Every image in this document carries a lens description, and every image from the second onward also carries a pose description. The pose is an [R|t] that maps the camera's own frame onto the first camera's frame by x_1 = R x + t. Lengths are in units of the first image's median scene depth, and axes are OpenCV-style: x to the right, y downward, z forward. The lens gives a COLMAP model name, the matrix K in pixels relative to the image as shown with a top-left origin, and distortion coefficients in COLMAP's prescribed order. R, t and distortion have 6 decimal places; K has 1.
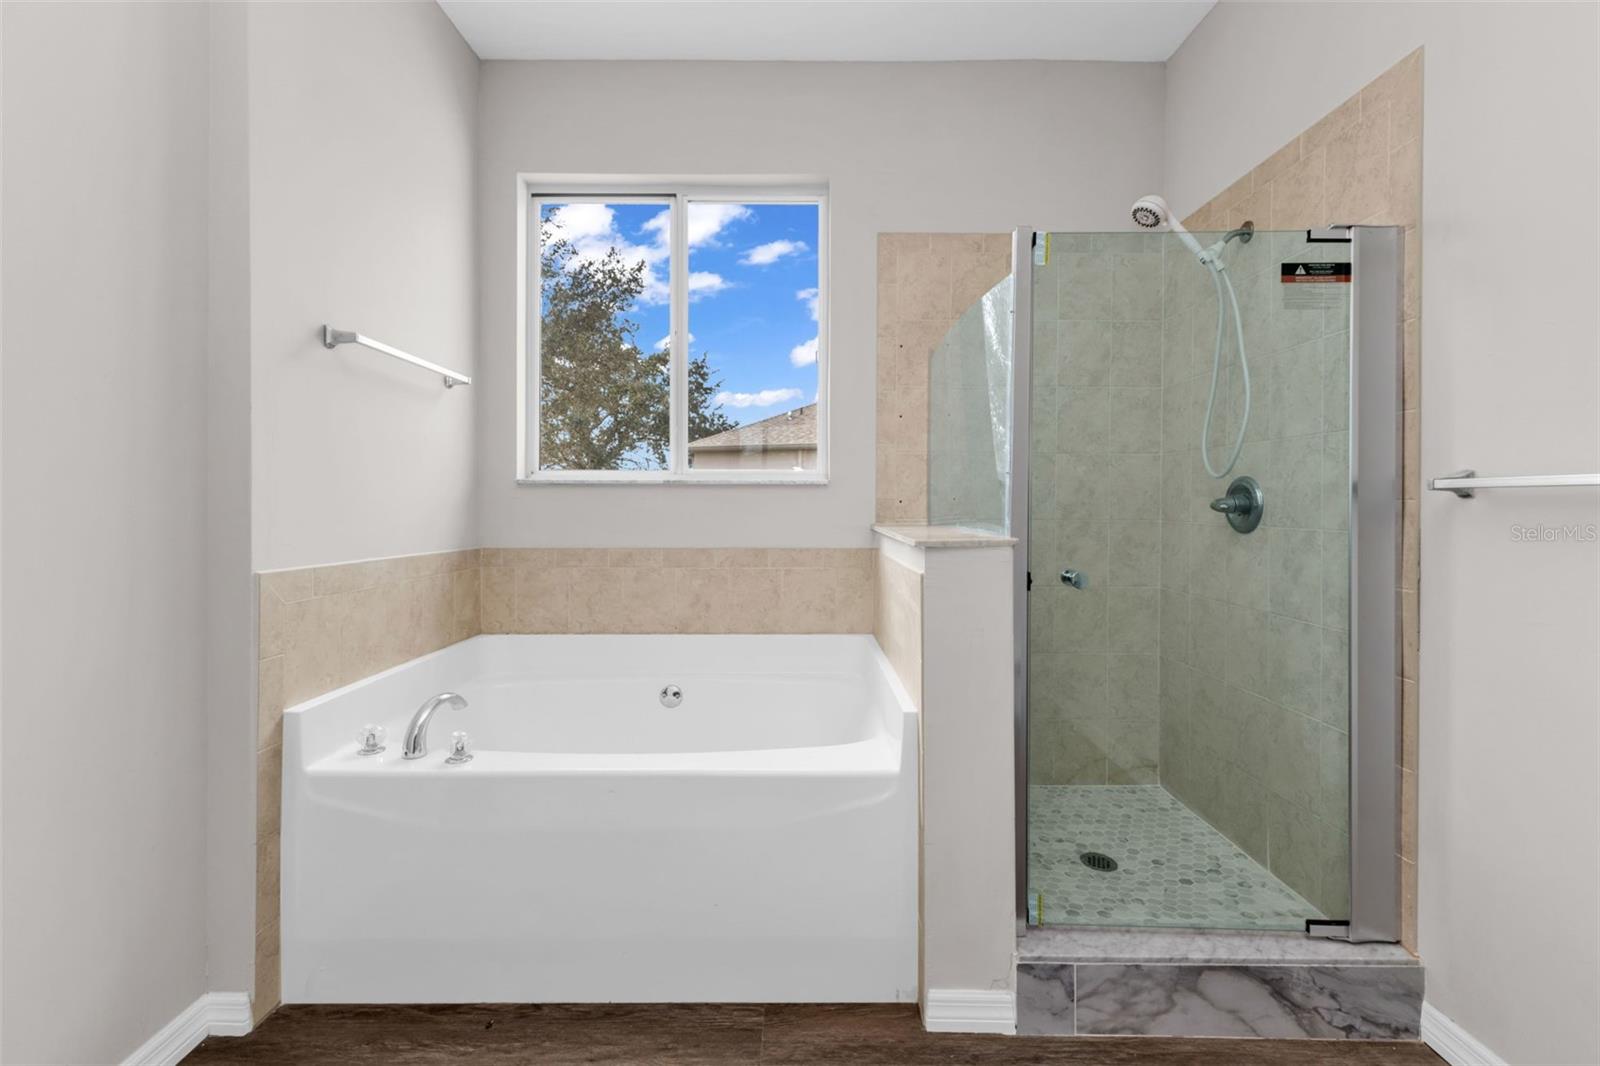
lens RADIAL K [[709.5, 0, 791.9], [0, 709.5, 507.4], [0, 0, 1]] dist [0.013857, -0.002364]
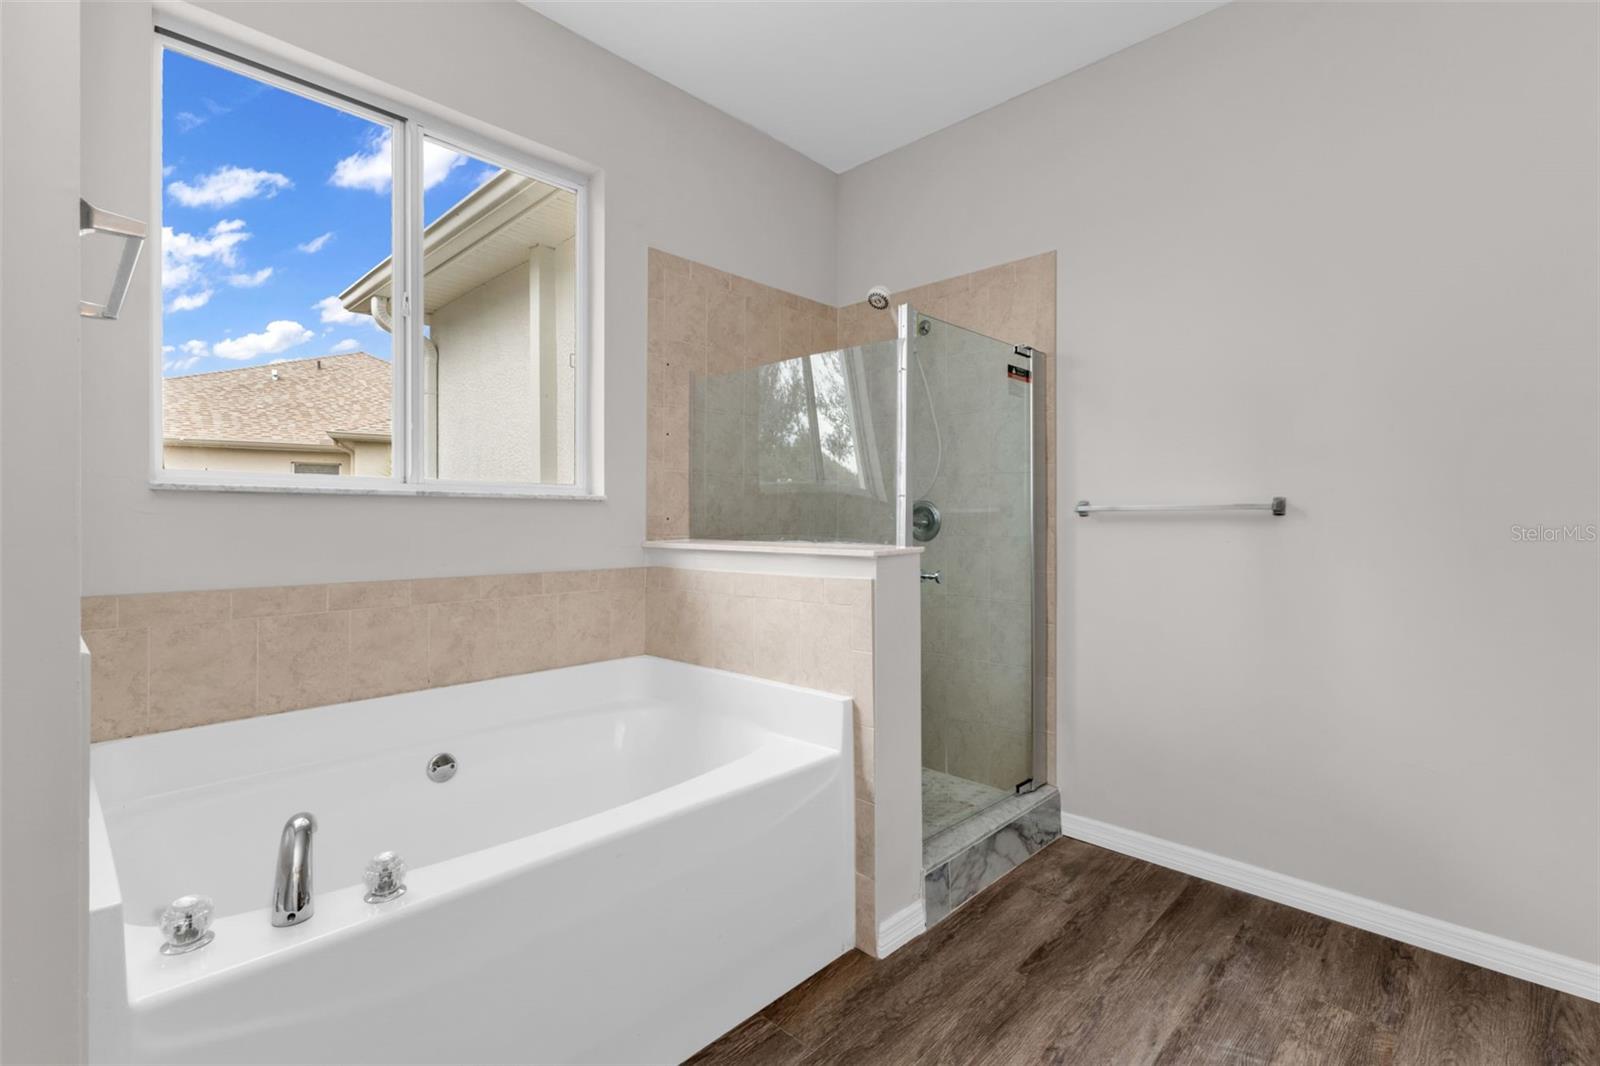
lens RADIAL K [[709.5, 0, 841.3], [0, 709.5, 527.3], [0, 0, 1]] dist [0.013857, -0.002364]
pose [[0.686667, -0.009377, 0.726912, -0.585175], [0.006414, 0.999956, 0.006841, -0.002566], [-0.726944, -0.000035, 0.686697, 0.181140]]
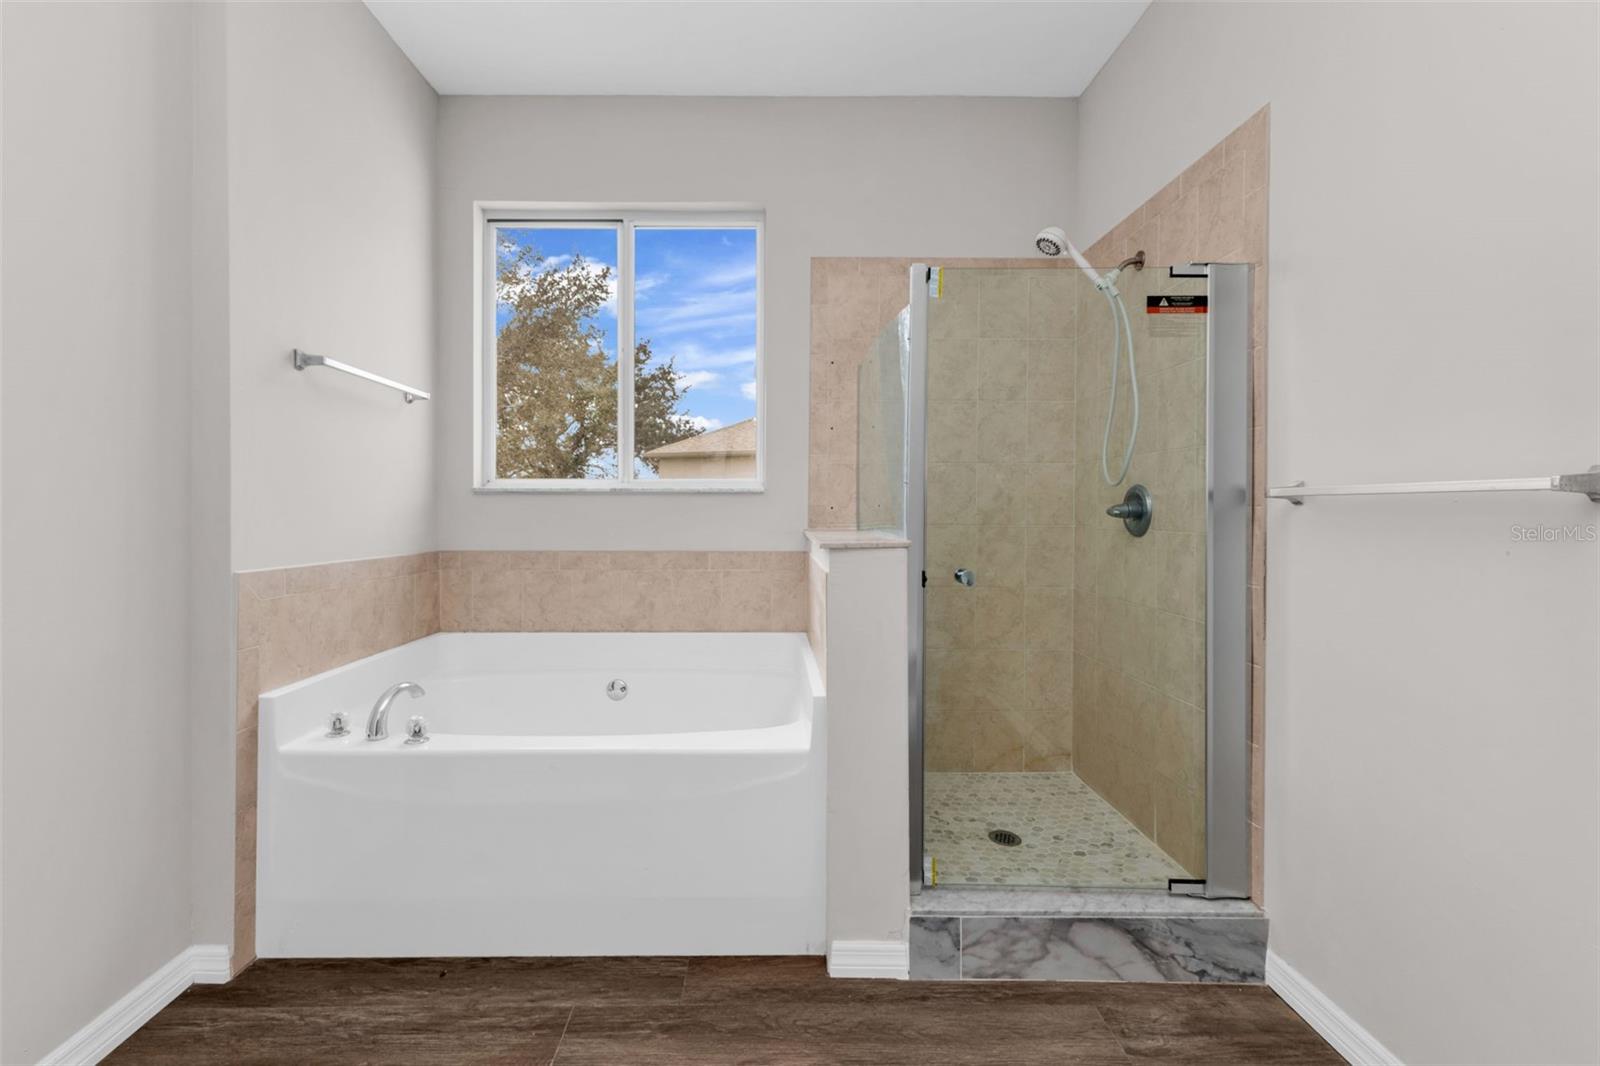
lens RADIAL K [[709.5, 0, 761.8], [0, 709.5, 513.8], [0, 0, 1]] dist [0.013857, -0.002364]
pose [[0.999996, -0.001762, 0.002394, 0.064504], [0.001758, 0.999997, 0.001785, -0.002166], [-0.002398, -0.001781, 0.999996, -0.104367]]
